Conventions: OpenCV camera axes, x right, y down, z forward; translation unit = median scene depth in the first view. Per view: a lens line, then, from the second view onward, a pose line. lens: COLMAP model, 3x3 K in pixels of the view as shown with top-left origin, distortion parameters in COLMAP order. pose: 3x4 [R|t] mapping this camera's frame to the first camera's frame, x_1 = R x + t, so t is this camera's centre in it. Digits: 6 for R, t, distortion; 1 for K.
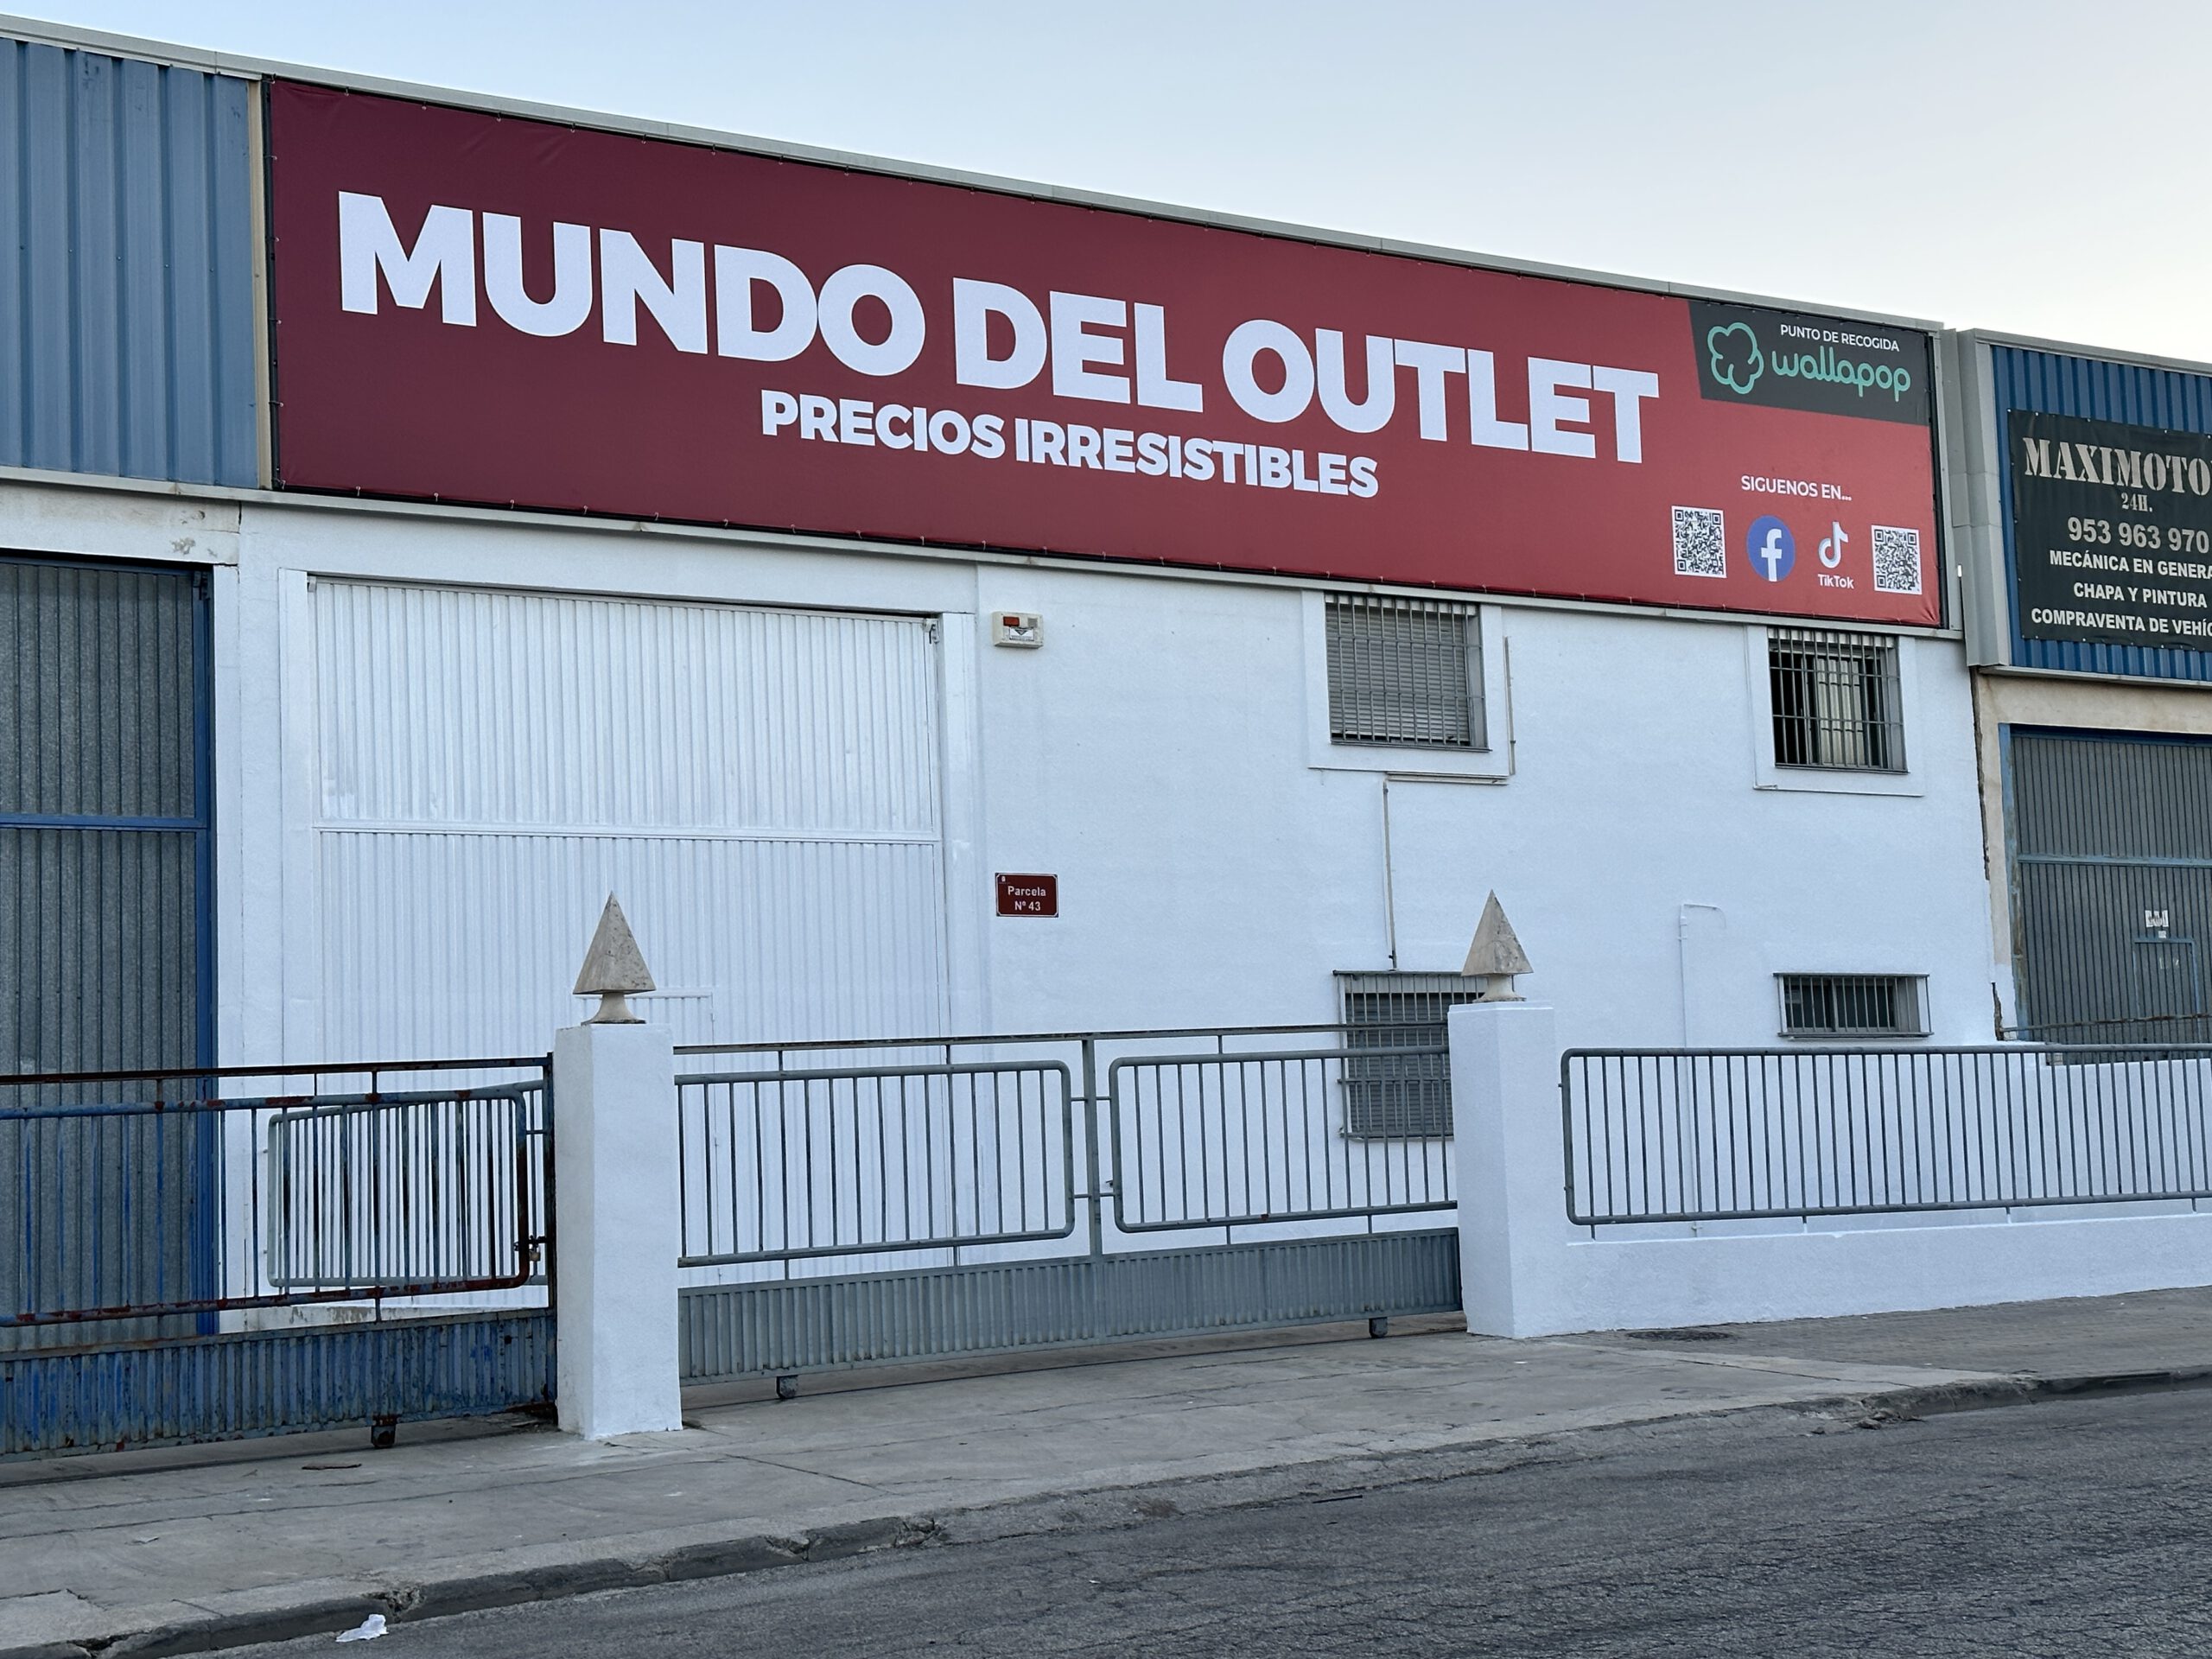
lens RADIAL K [[3285.6, 0, 1106.0], [0, 3285.6, 829.5], [0, 0, 1]] dist [0.121619, -0.548301]
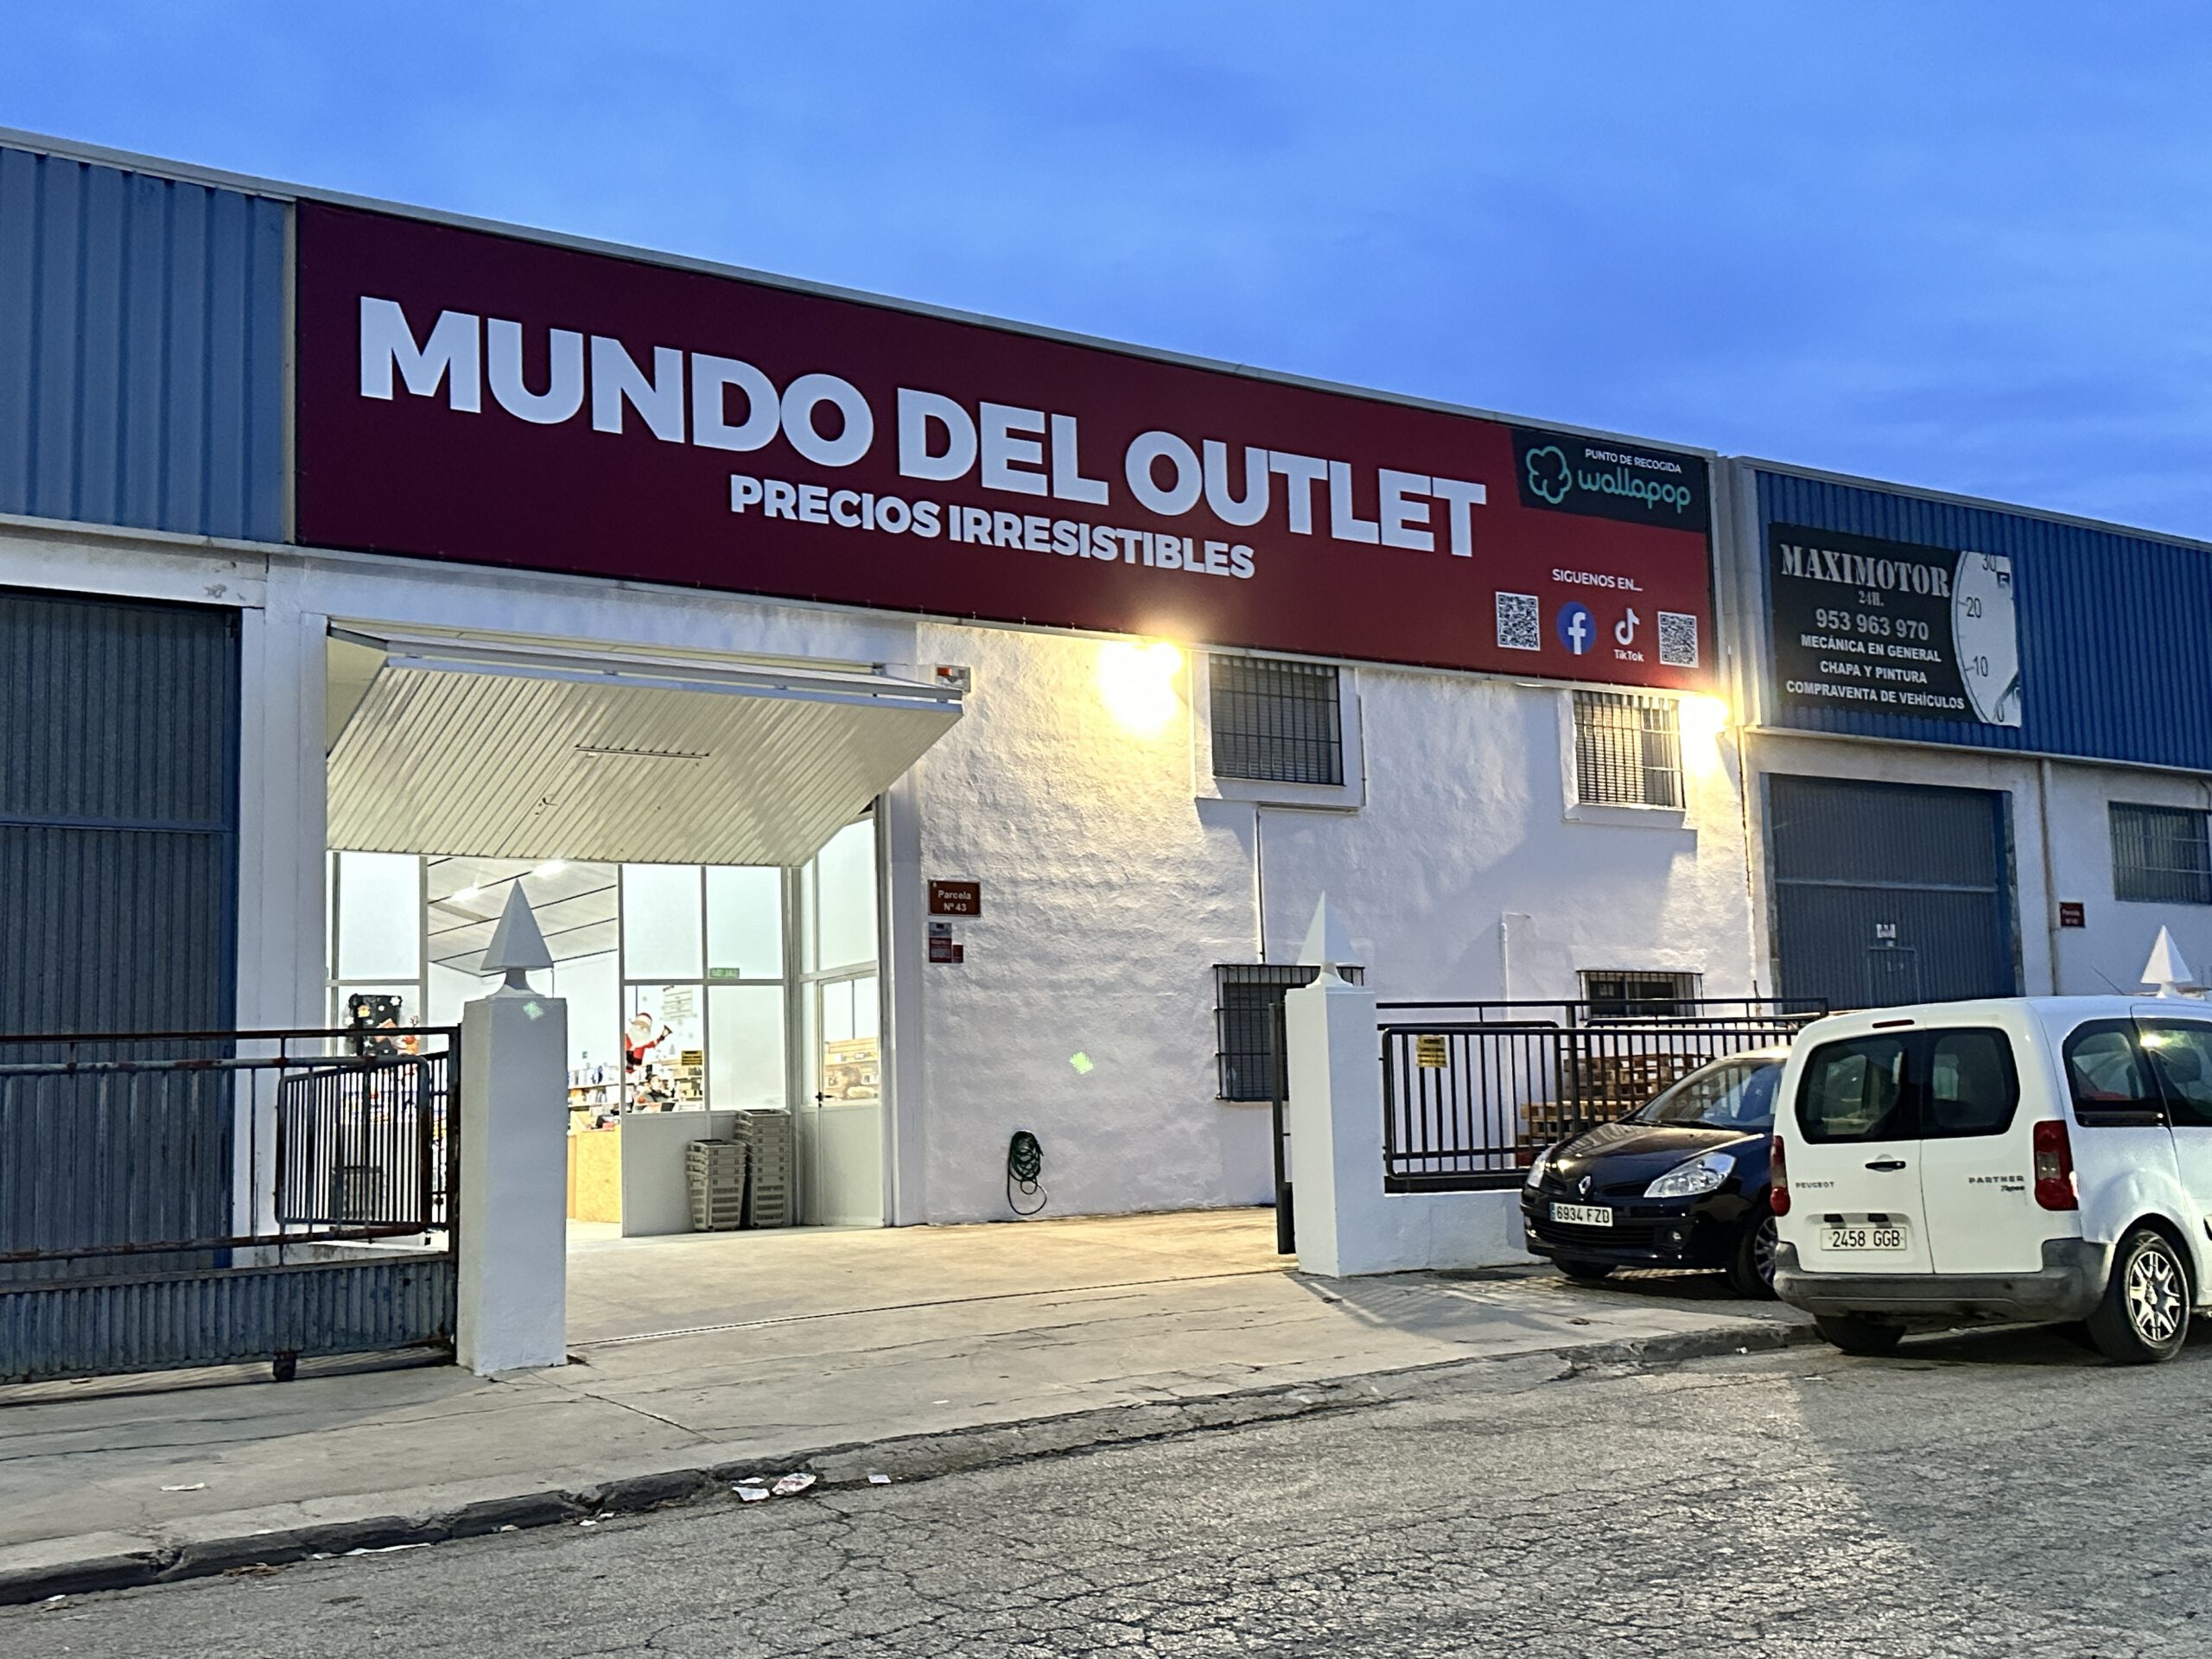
lens RADIAL K [[2419.7, 0, 1106.0], [0, 2419.7, 829.5], [0, 0, 1]] dist [0.129006, -0.513962]
pose [[0.999969, 0.007852, 0.000561, 0.031941], [-0.007842, 0.999835, -0.016359, 0.009107], [-0.000690, 0.016354, 0.999866, 0.113493]]
